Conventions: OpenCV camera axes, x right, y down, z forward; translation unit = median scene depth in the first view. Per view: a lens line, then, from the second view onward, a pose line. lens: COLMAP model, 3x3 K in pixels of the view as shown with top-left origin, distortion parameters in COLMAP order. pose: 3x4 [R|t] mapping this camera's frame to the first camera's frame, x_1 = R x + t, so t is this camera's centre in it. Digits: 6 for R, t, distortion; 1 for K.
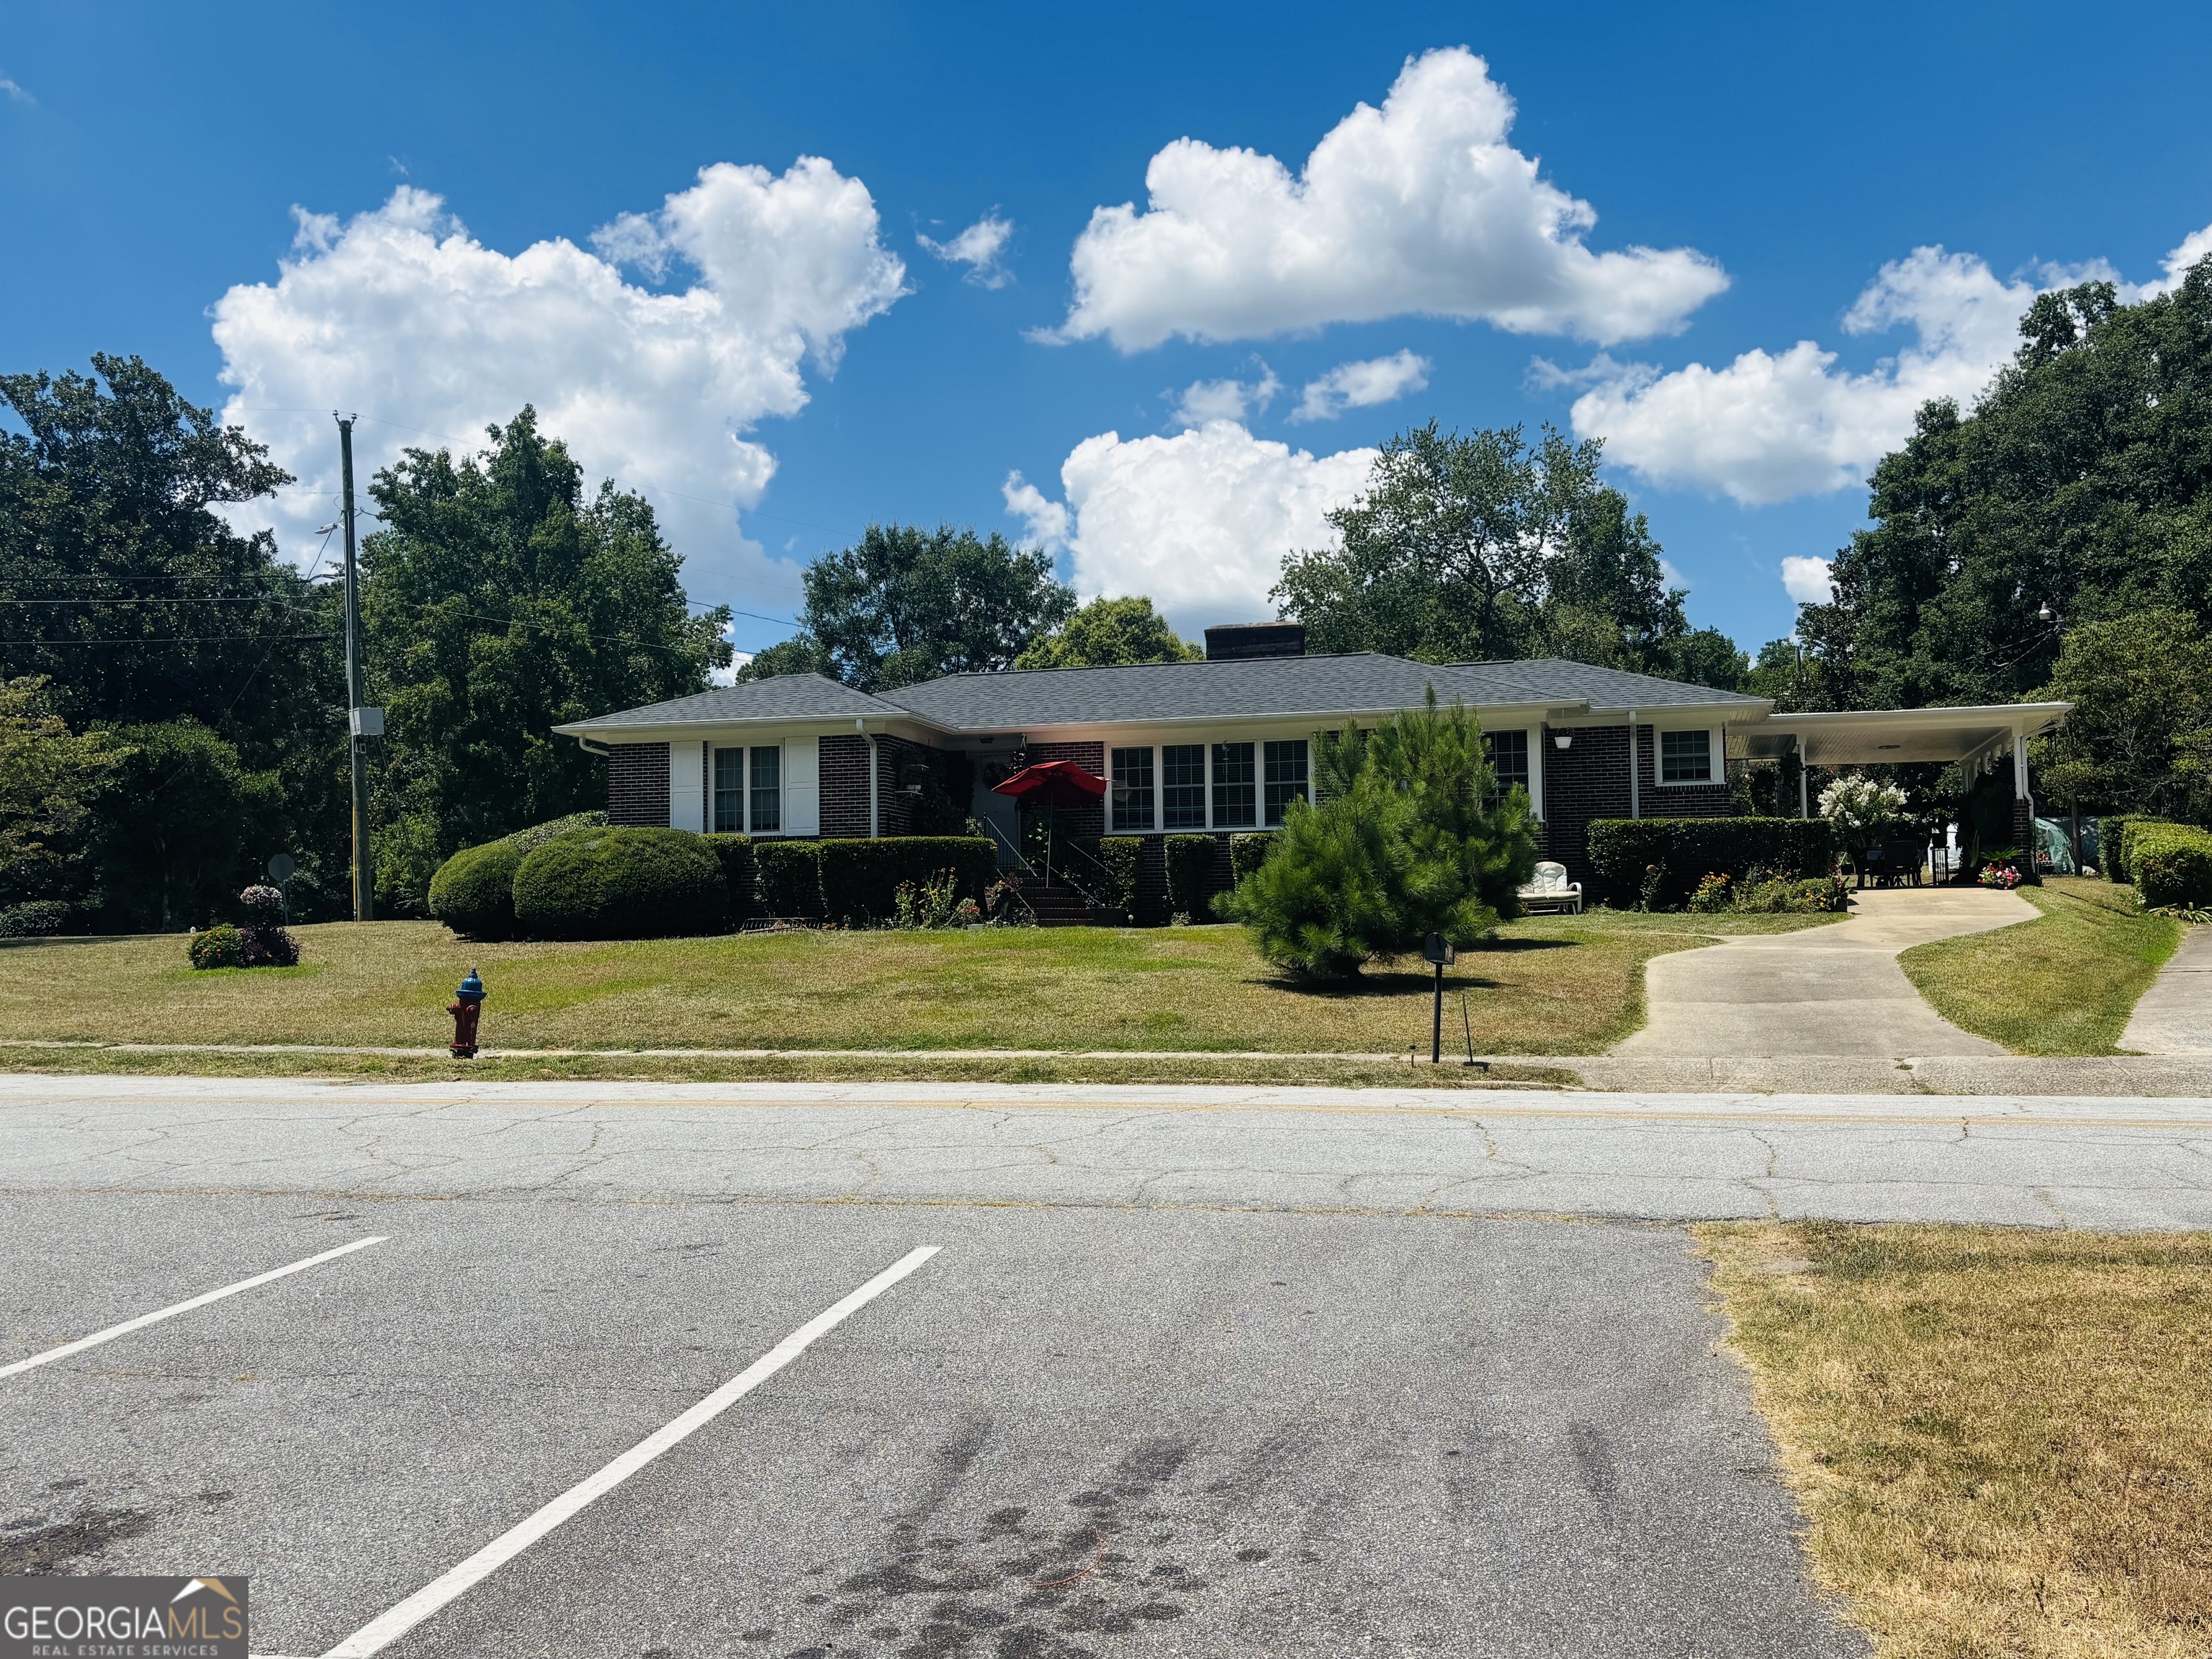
lens RADIAL K [[2113.9, 0, 1019.1], [0, 2113.9, 854.4], [0, 0, 1]] dist [0.001986, -0.011520]
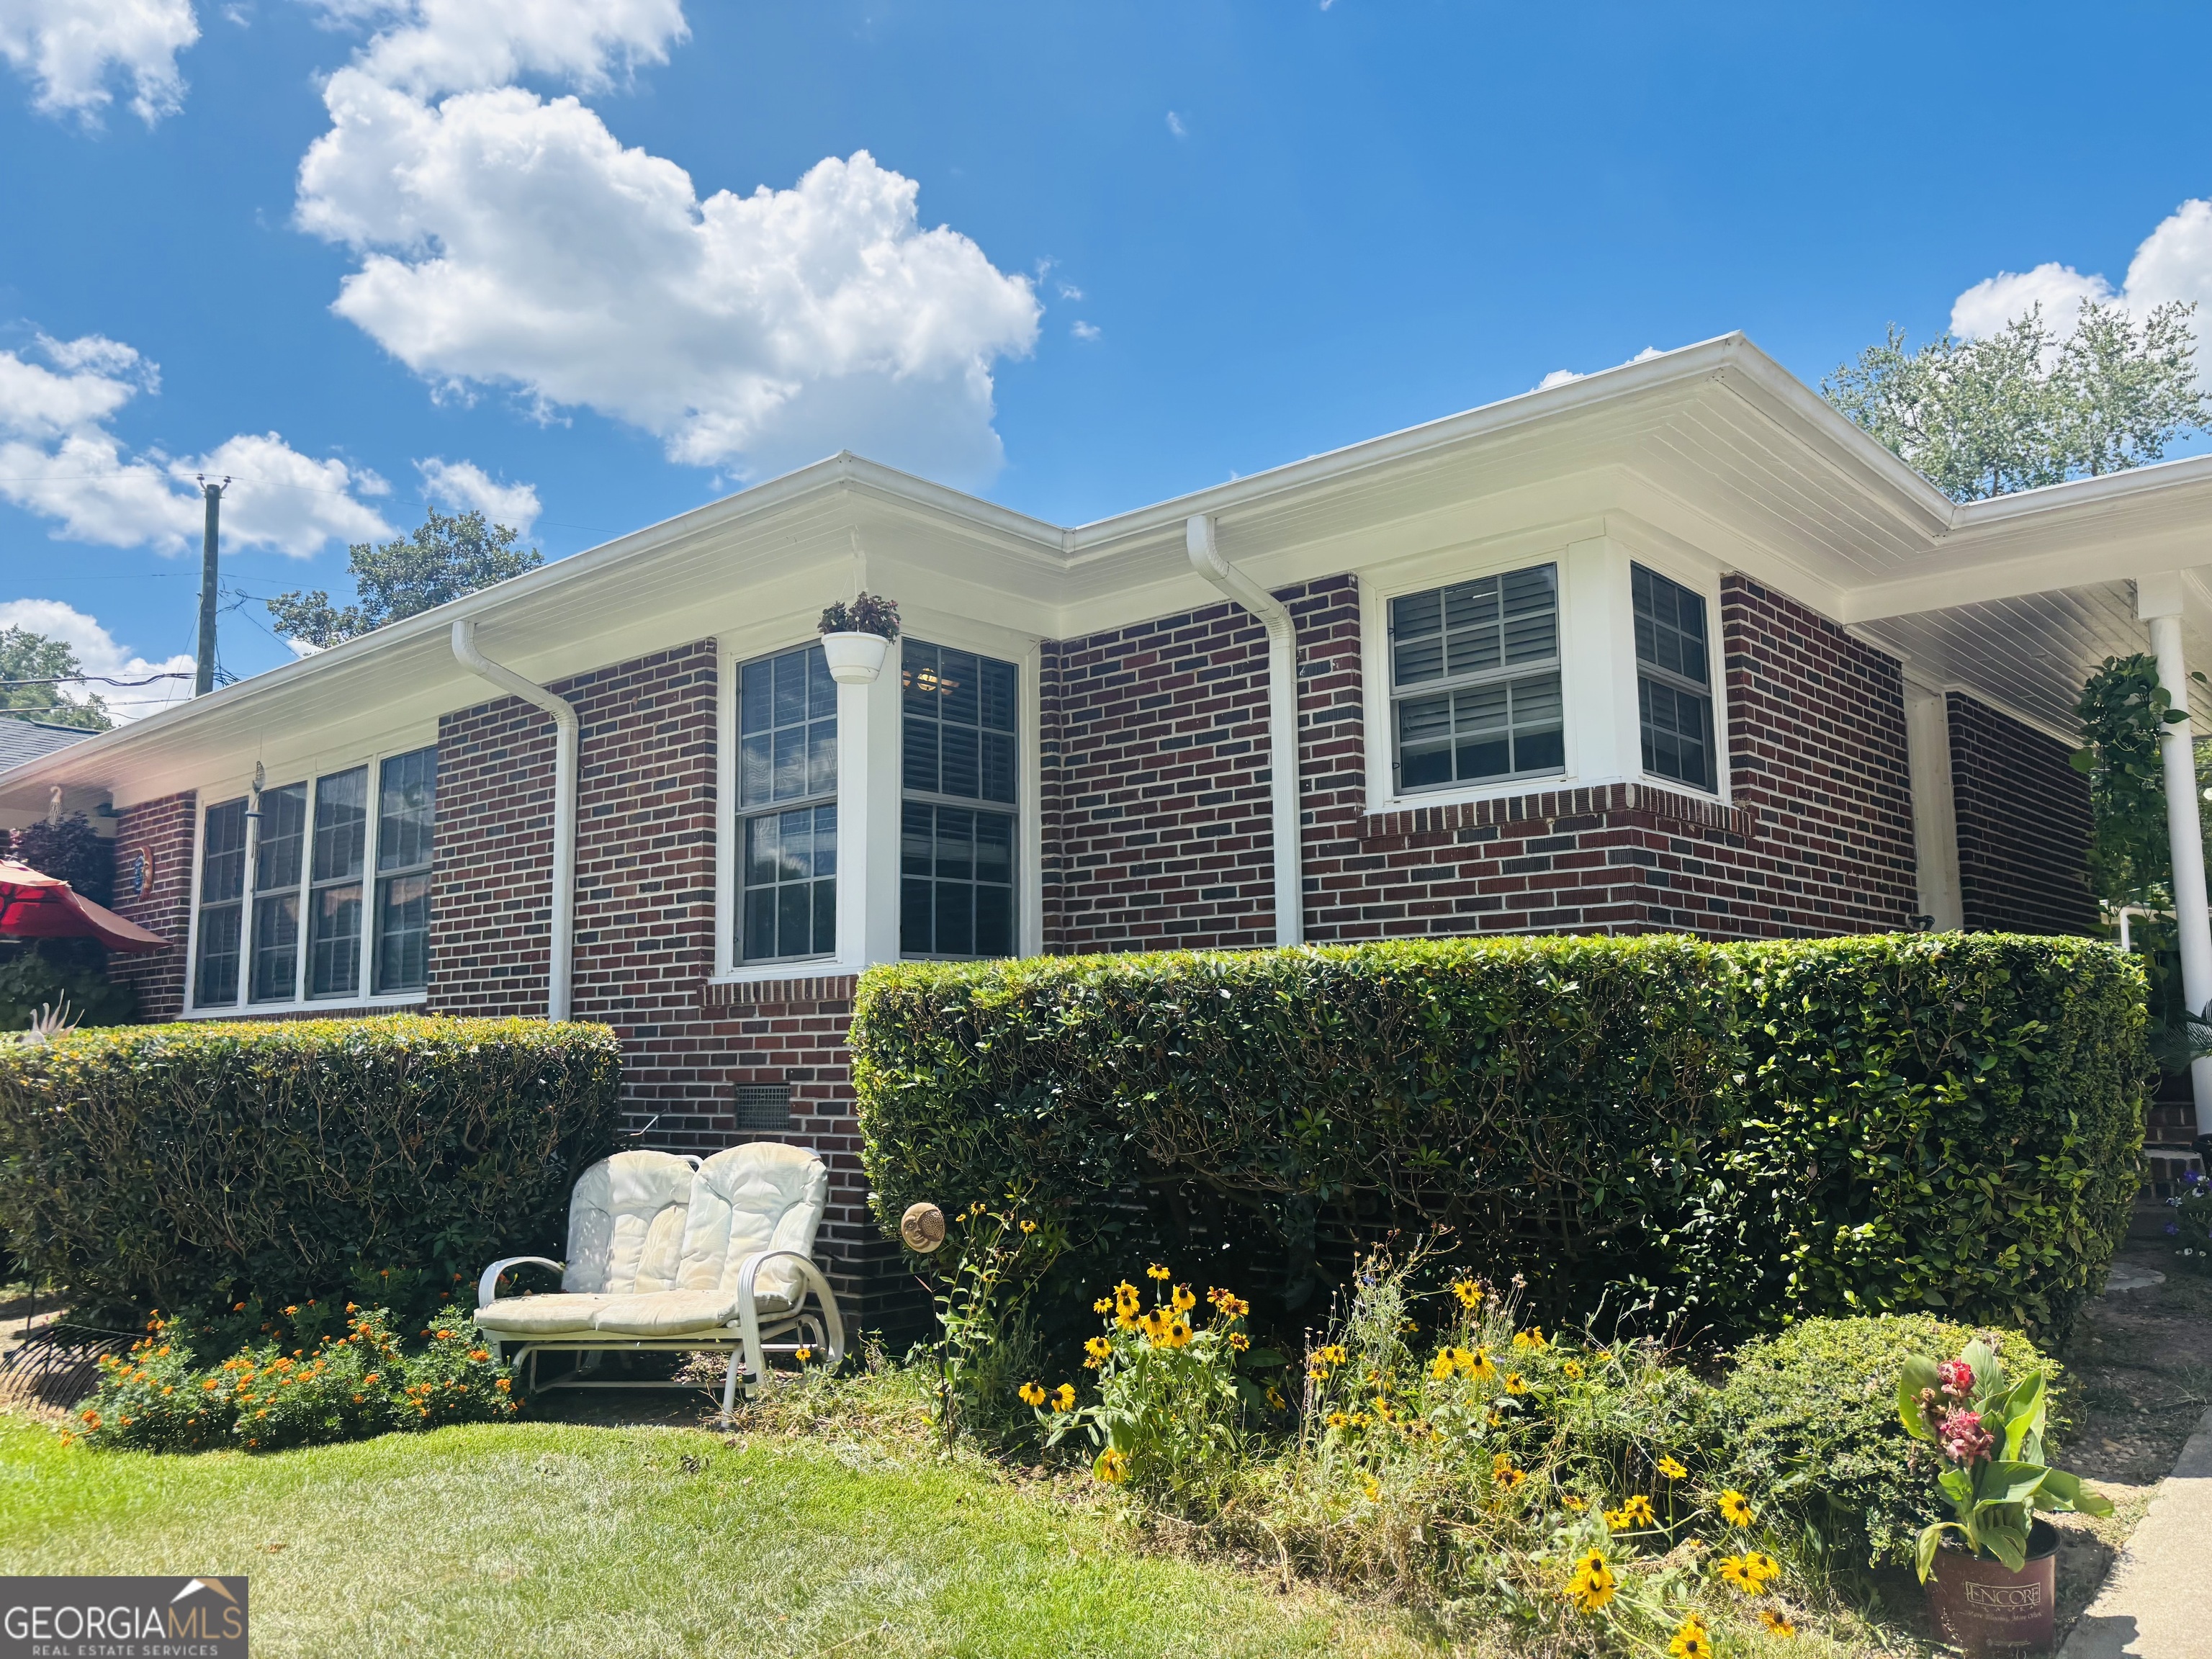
lens RADIAL K [[1672.9, 0, 1096.4], [0, 1672.9, 857.2], [0, 0, 1]] dist [0.097820, -0.117908]
pose [[0.907952, -0.049777, -0.416108, 0.344592], [0.023963, 0.997463, -0.067033, -0.014299], [0.418389, 0.050892, 0.906841, 0.783860]]
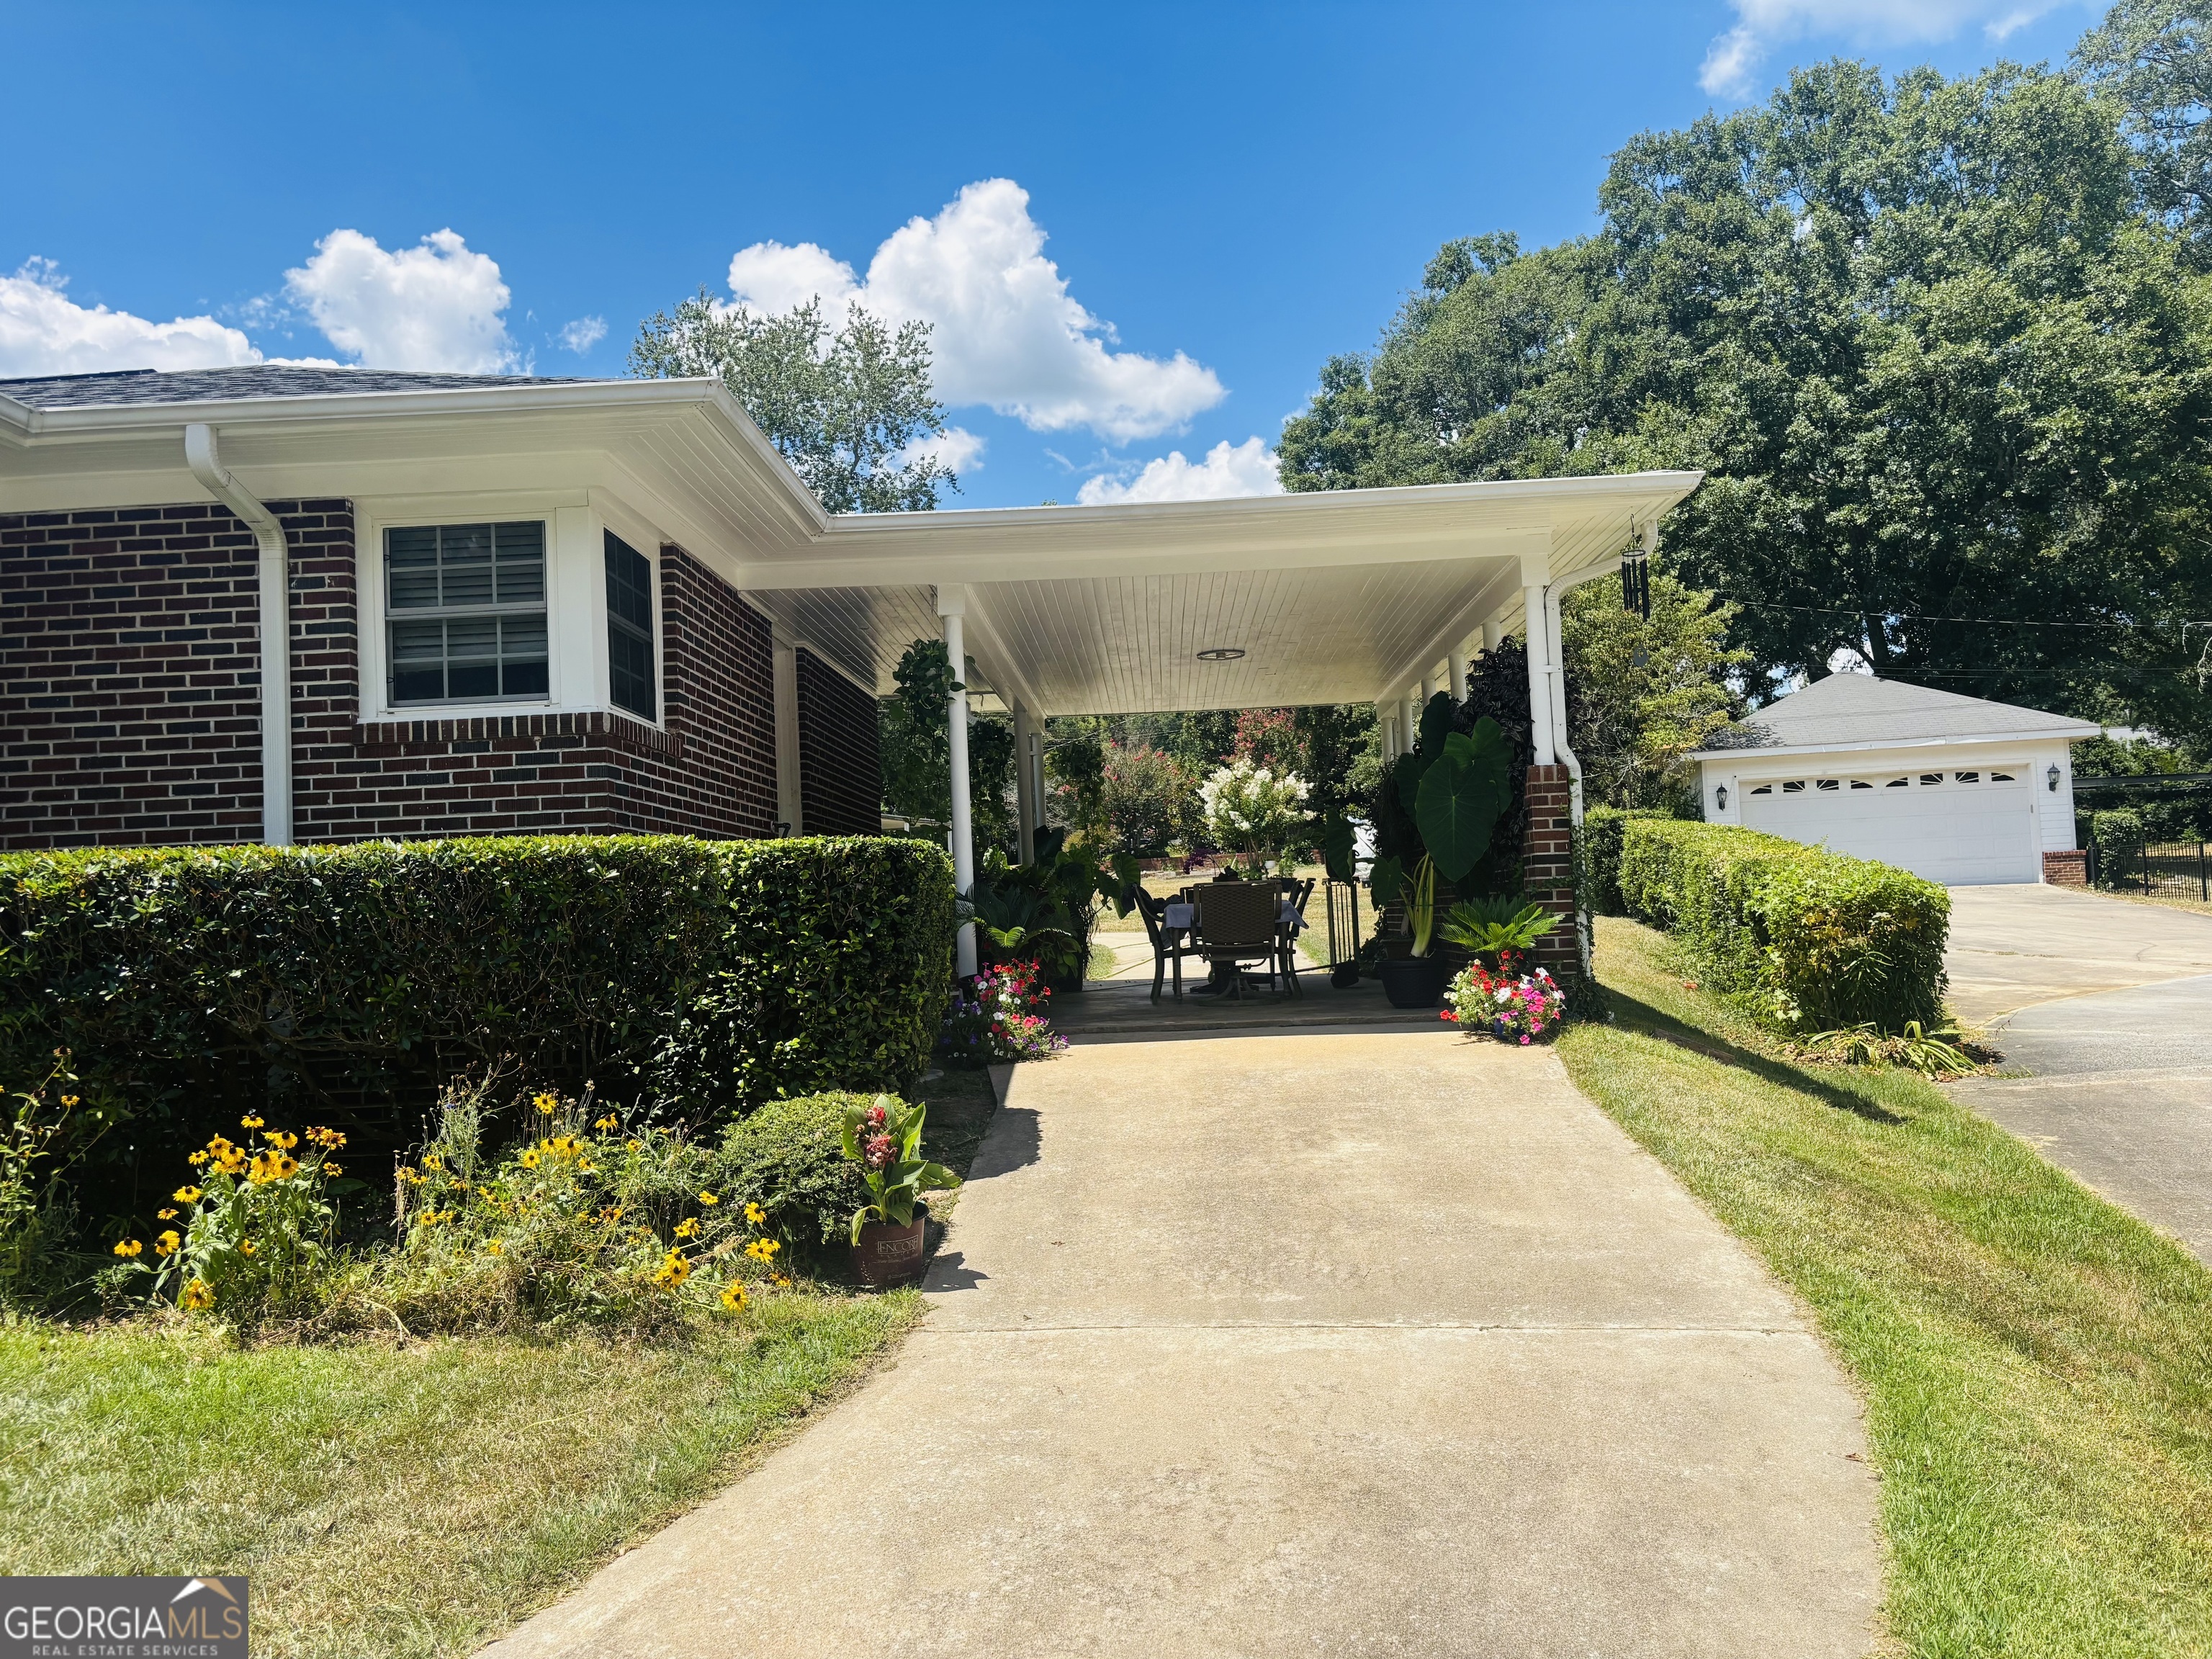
lens RADIAL K [[1684.3, 0, 1097.1], [0, 1684.3, 833.2], [0, 0, 1]] dist [0.080218, -0.085142]
pose [[0.966767, -0.015722, 0.255174, 0.327526], [0.018138, 0.999810, -0.007117, -0.014205], [-0.255014, 0.011508, 0.966869, 0.739958]]
